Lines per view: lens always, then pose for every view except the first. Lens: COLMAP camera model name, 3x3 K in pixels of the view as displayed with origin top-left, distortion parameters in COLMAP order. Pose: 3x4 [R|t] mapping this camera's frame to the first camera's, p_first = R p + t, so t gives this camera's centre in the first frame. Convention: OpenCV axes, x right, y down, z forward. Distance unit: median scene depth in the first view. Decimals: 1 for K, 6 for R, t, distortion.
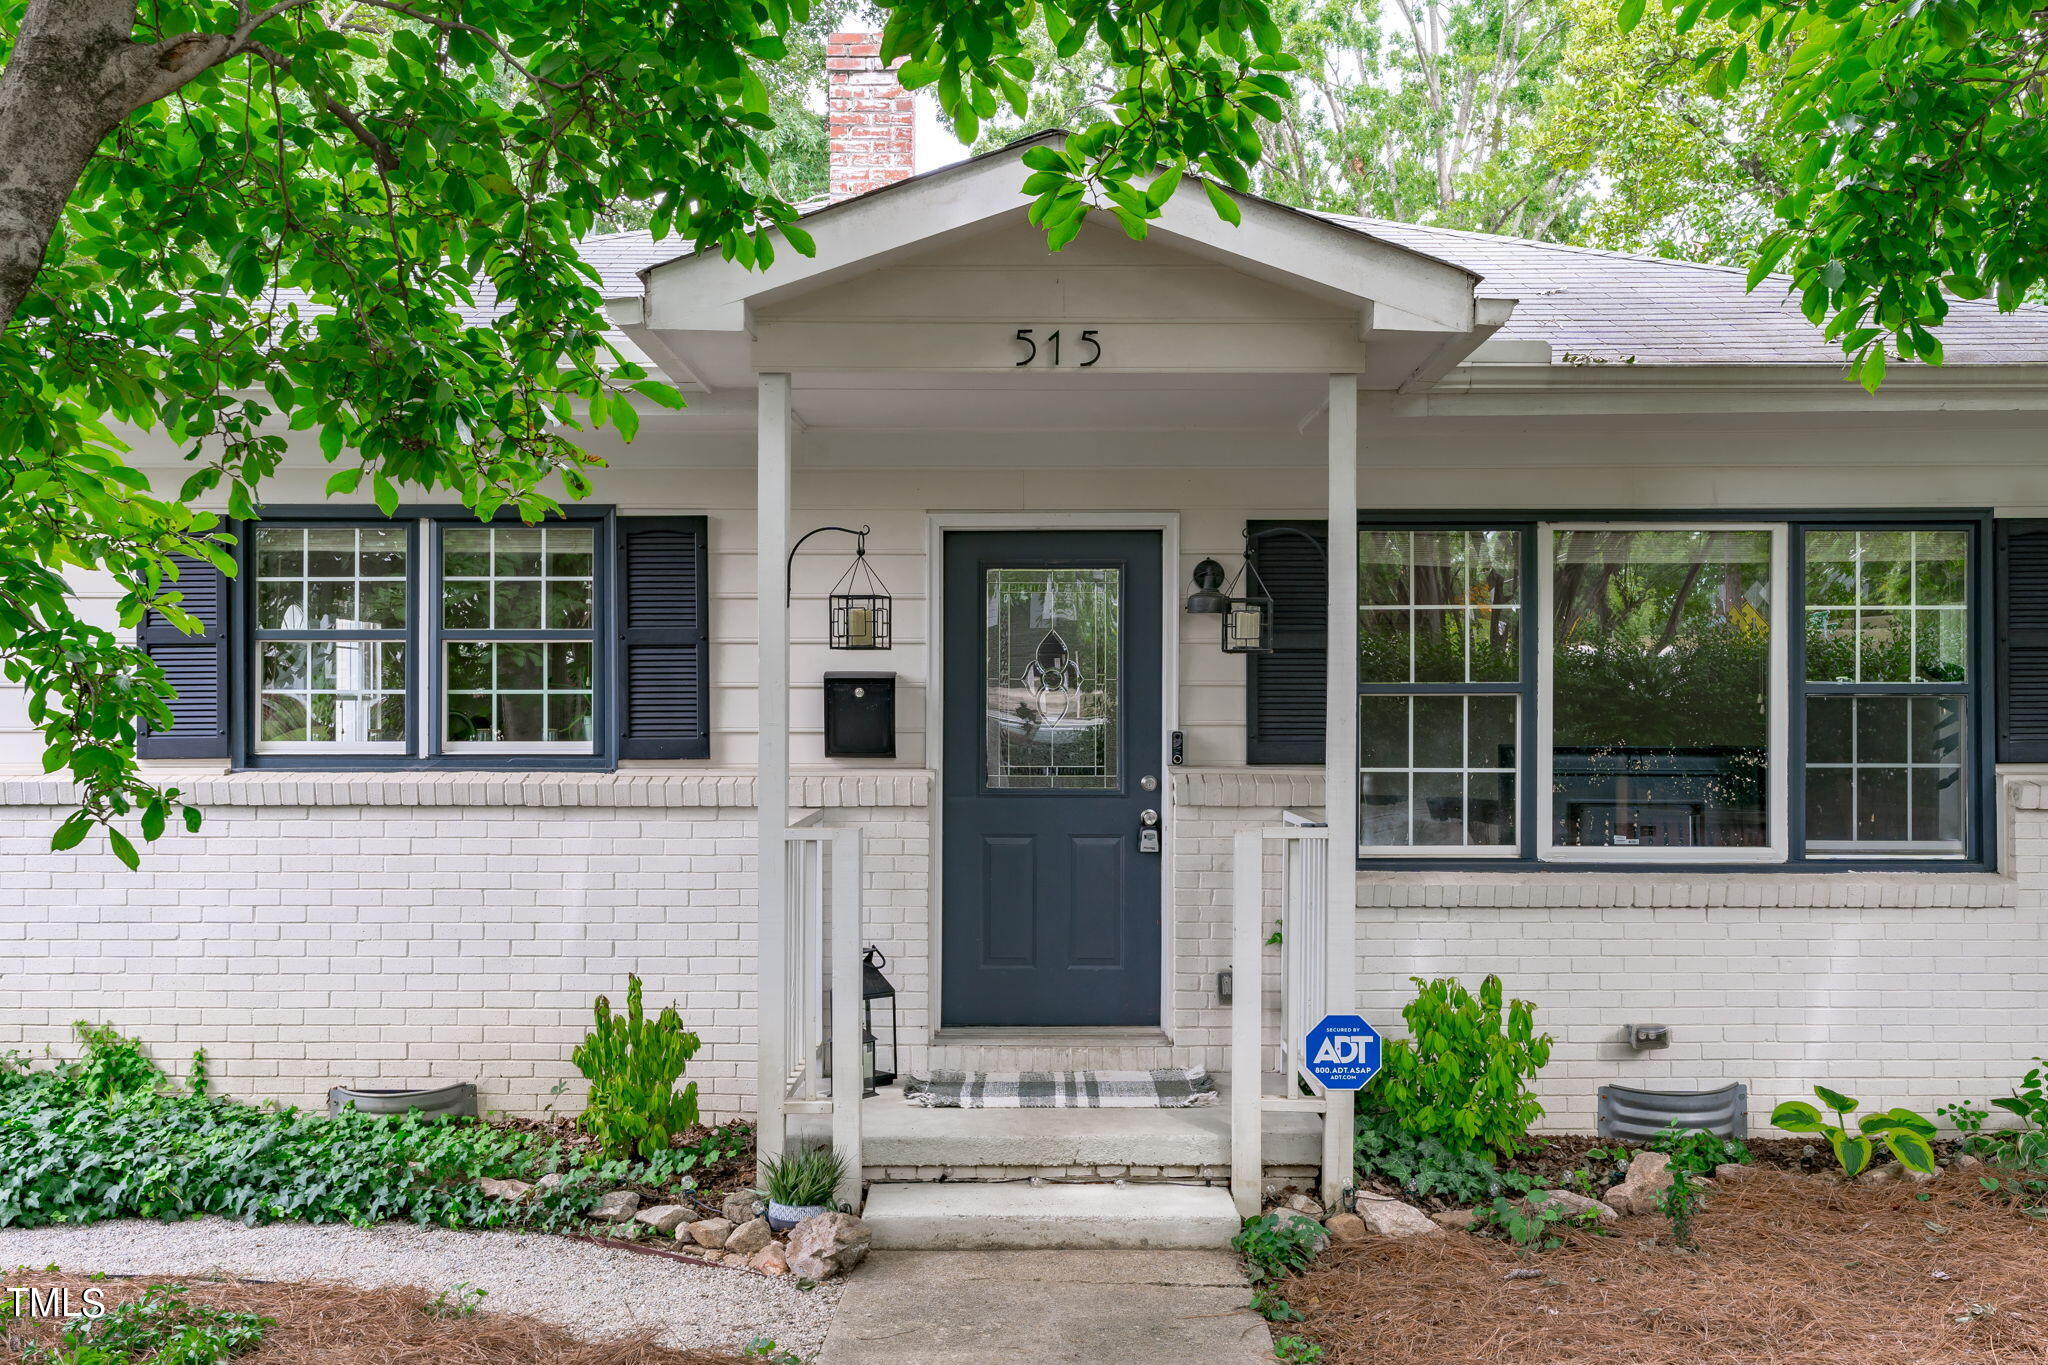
lens RADIAL K [[2087.5, 0, 1019.2], [0, 2087.5, 686.0], [0, 0, 1]] dist [-0.003370, 0.000000]
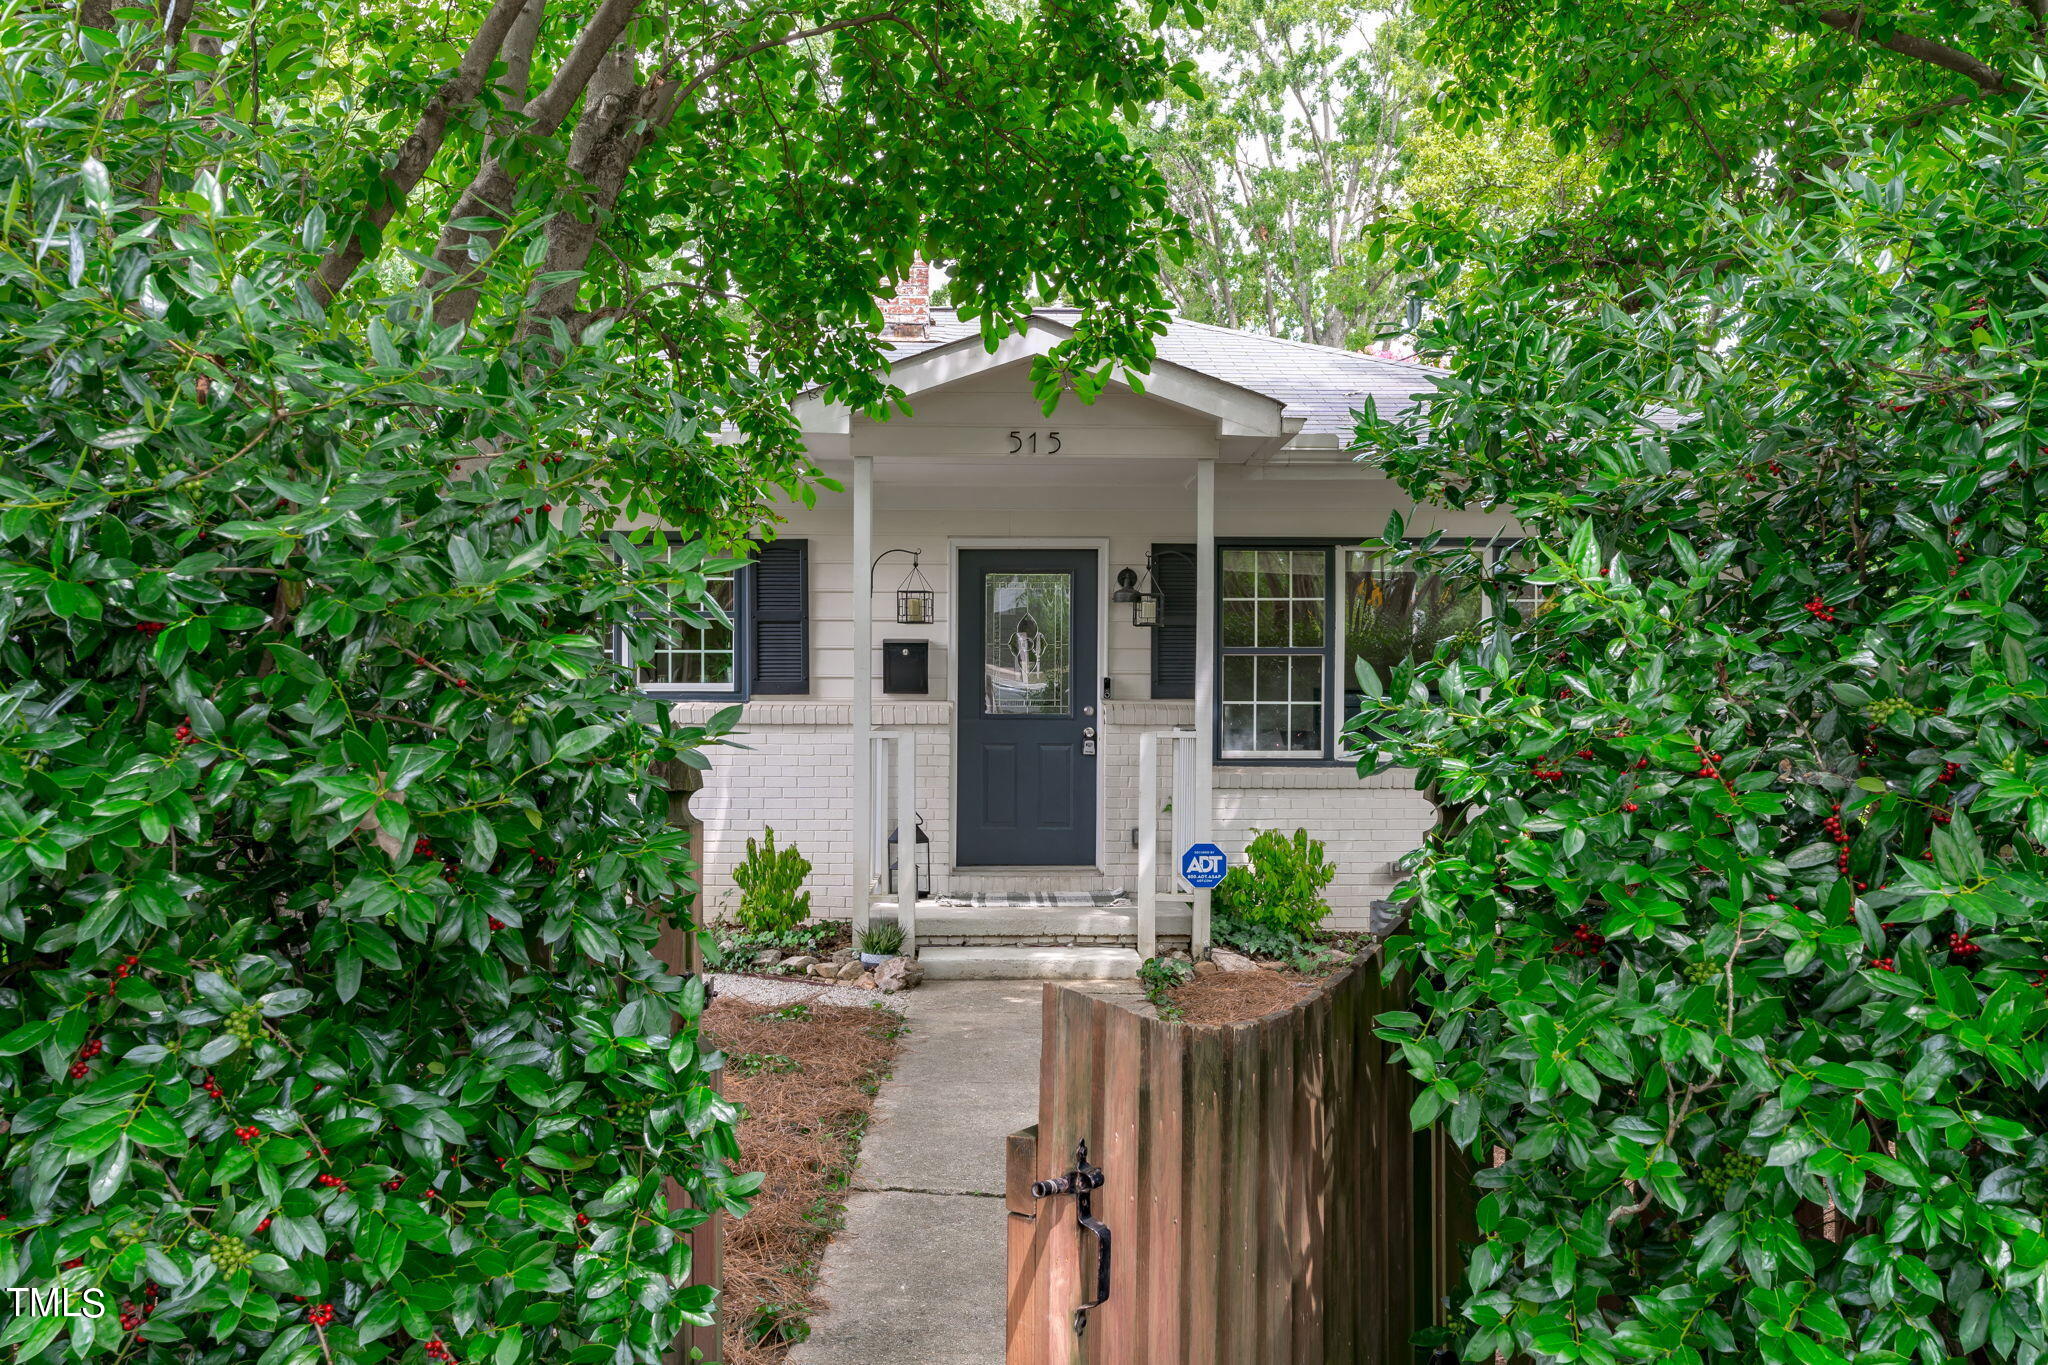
lens RADIAL K [[1879.1, 0, 1026.8], [0, 1879.1, 685.0], [0, 0, 1]] dist [0.004291, 0.000000]
pose [[0.999588, 0.002487, 0.028605, -0.026790], [-0.002757, 0.999952, 0.009388, 0.015088], [-0.028580, -0.009463, 0.999547, -0.441551]]
